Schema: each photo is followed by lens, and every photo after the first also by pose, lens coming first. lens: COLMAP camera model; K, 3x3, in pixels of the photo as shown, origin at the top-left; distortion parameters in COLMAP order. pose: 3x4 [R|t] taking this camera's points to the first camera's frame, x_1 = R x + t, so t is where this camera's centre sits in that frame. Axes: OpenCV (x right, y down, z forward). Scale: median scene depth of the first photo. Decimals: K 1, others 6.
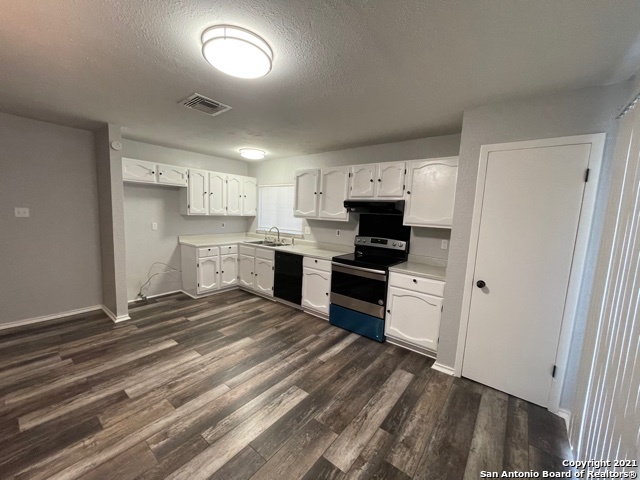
lens RADIAL K [[257.9, 0, 318.4], [0, 257.9, 242.5], [0, 0, 1]] dist [-0.001224, 0.000382]
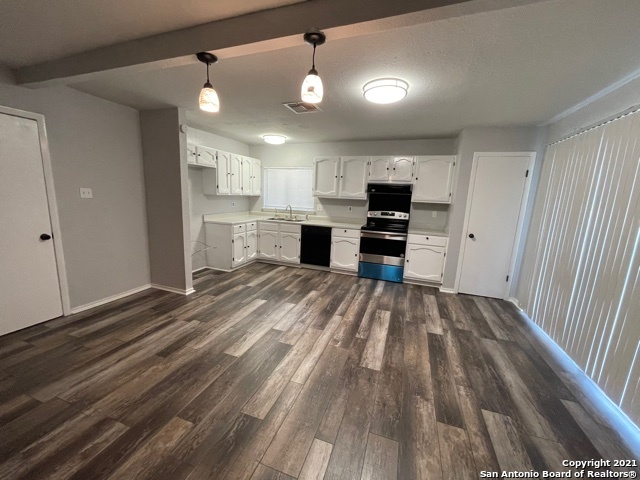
lens RADIAL K [[257.9, 0, 318.4], [0, 257.9, 242.5], [0, 0, 1]] dist [-0.001224, 0.000382]
pose [[0.947421, -0.061817, 0.313961, -0.579618], [0.036242, 0.995579, 0.086660, 0.014719], [-0.317930, -0.070725, 0.945473, -0.191243]]
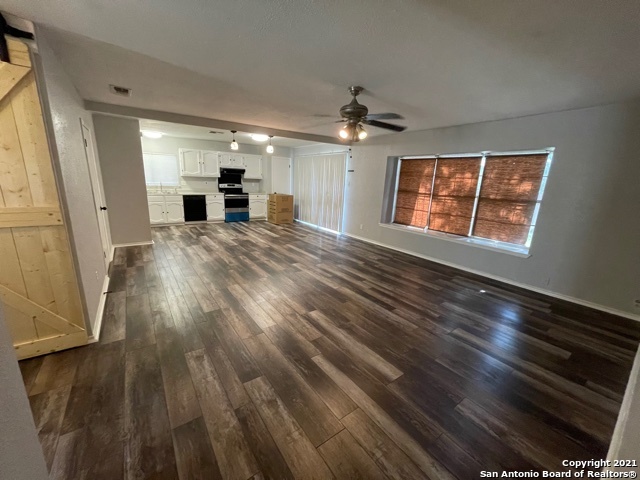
lens RADIAL K [[257.9, 0, 318.4], [0, 257.9, 242.5], [0, 0, 1]] dist [-0.001224, 0.000382]
pose [[0.278033, -0.266431, 0.922883, -2.008836], [0.083509, 0.963831, 0.253094, -0.032843], [-0.956935, 0.006701, 0.290226, -0.502444]]
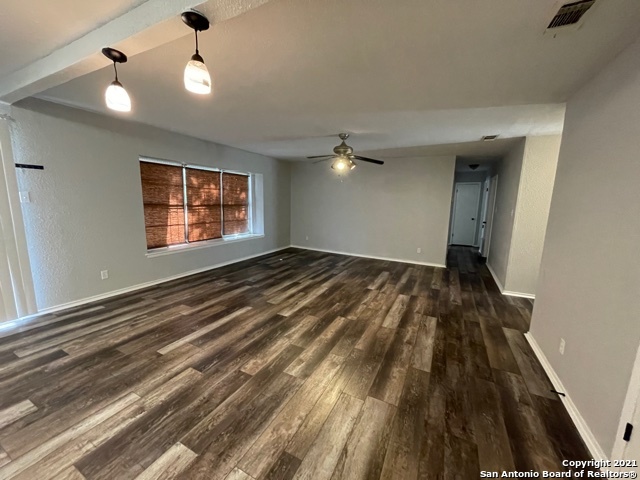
lens RADIAL K [[257.9, 0, 318.4], [0, 257.9, 242.5], [0, 0, 1]] dist [-0.001224, 0.000382]
pose [[-0.977534, -0.038435, -0.207245, -0.718026], [-0.093611, 0.960110, 0.263488, -0.115564], [0.188851, 0.276969, -0.942138, 0.884043]]
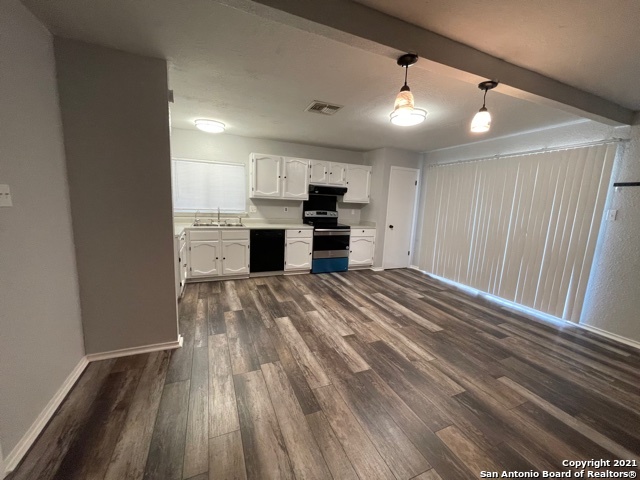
lens RADIAL K [[257.9, 0, 318.4], [0, 257.9, 242.5], [0, 0, 1]] dist [-0.001224, 0.000382]
pose [[0.477995, -0.163240, 0.863060, -1.168060], [0.079075, 0.986586, 0.142810, -0.054975], [-0.874796, -0.000016, 0.484492, 0.300758]]
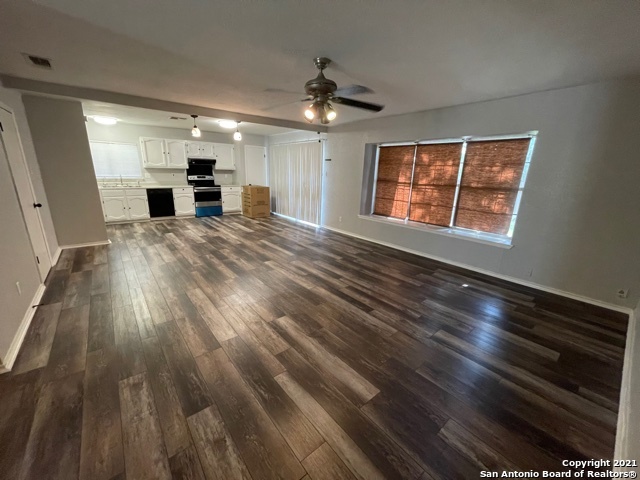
lens RADIAL K [[257.9, 0, 318.4], [0, 257.9, 242.5], [0, 0, 1]] dist [-0.001224, 0.000382]
pose [[0.216029, -0.303041, 0.928169, -1.895415], [0.093908, 0.952658, 0.289180, -0.017470], [-0.971861, 0.024691, 0.234259, -0.525360]]
